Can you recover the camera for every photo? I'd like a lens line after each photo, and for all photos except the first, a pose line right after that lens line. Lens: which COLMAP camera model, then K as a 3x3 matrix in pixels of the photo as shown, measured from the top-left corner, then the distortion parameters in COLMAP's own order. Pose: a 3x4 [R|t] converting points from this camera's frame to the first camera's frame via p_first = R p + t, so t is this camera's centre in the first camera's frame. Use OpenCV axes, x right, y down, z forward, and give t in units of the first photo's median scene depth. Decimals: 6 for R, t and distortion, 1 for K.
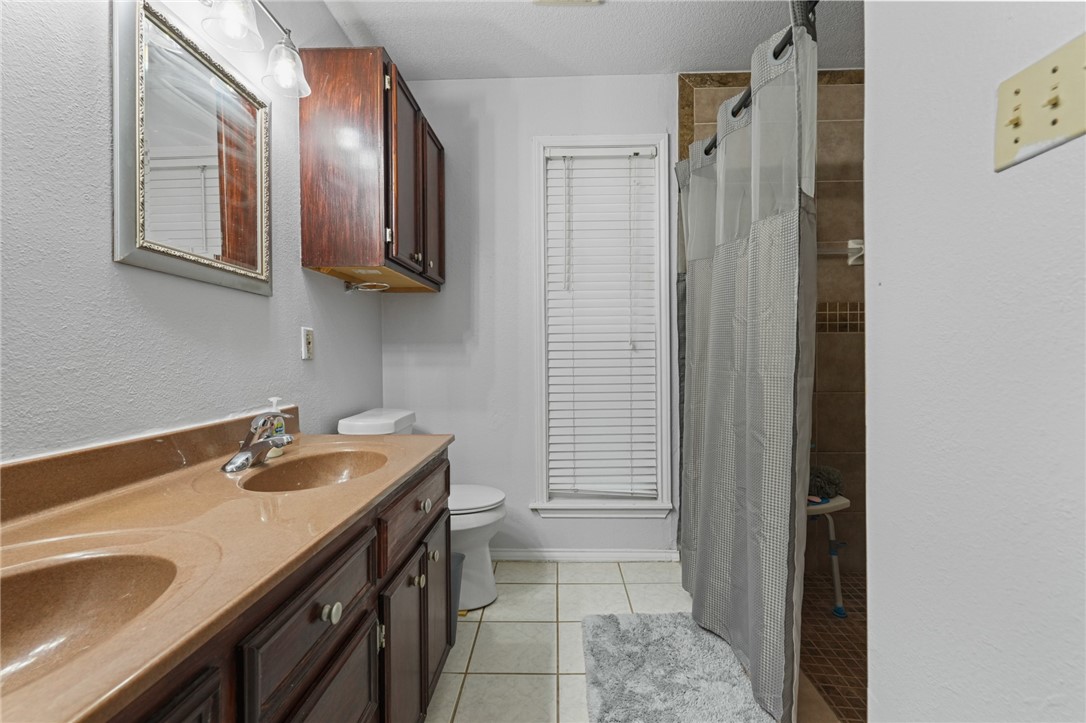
lens RADIAL K [[485.2, 0, 547.9], [0, 485.2, 342.6], [0, 0, 1]] dist [0.000390, 0.000294]
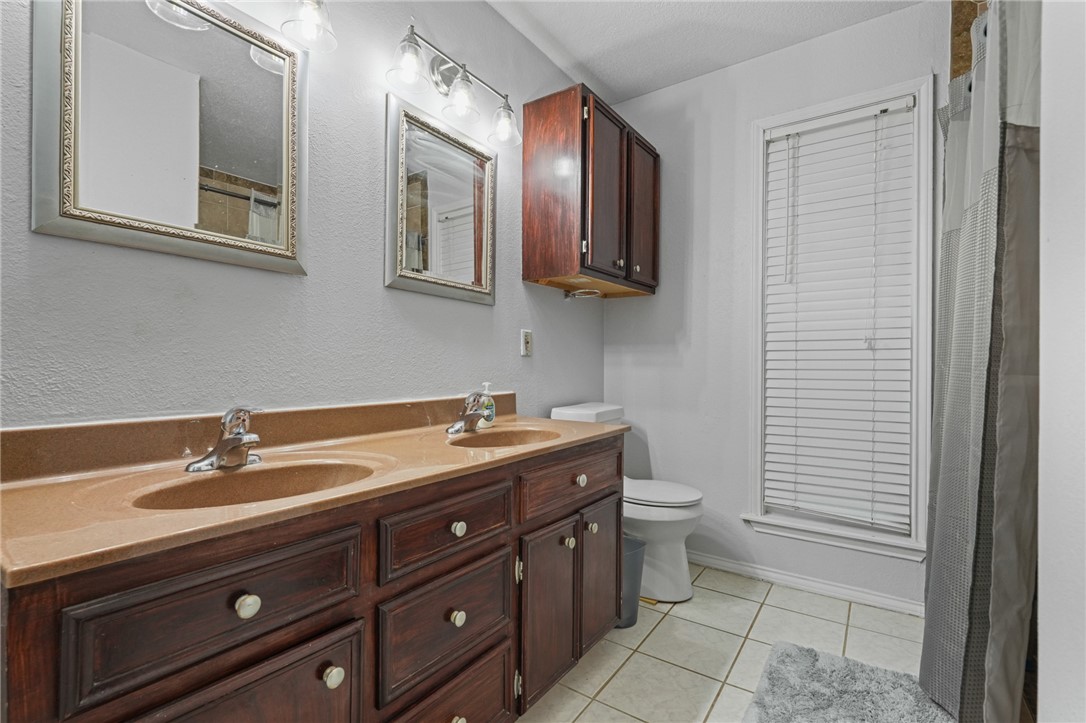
lens RADIAL K [[496.4, 0, 540.8], [0, 496.4, 344.0], [0, 0, 1]] dist [0.000082, 0.000269]
pose [[0.833450, -0.009995, -0.552505, 0.209007], [0.001972, 0.999884, -0.015115, 0.021748], [0.552592, 0.011508, 0.833372, -0.020191]]
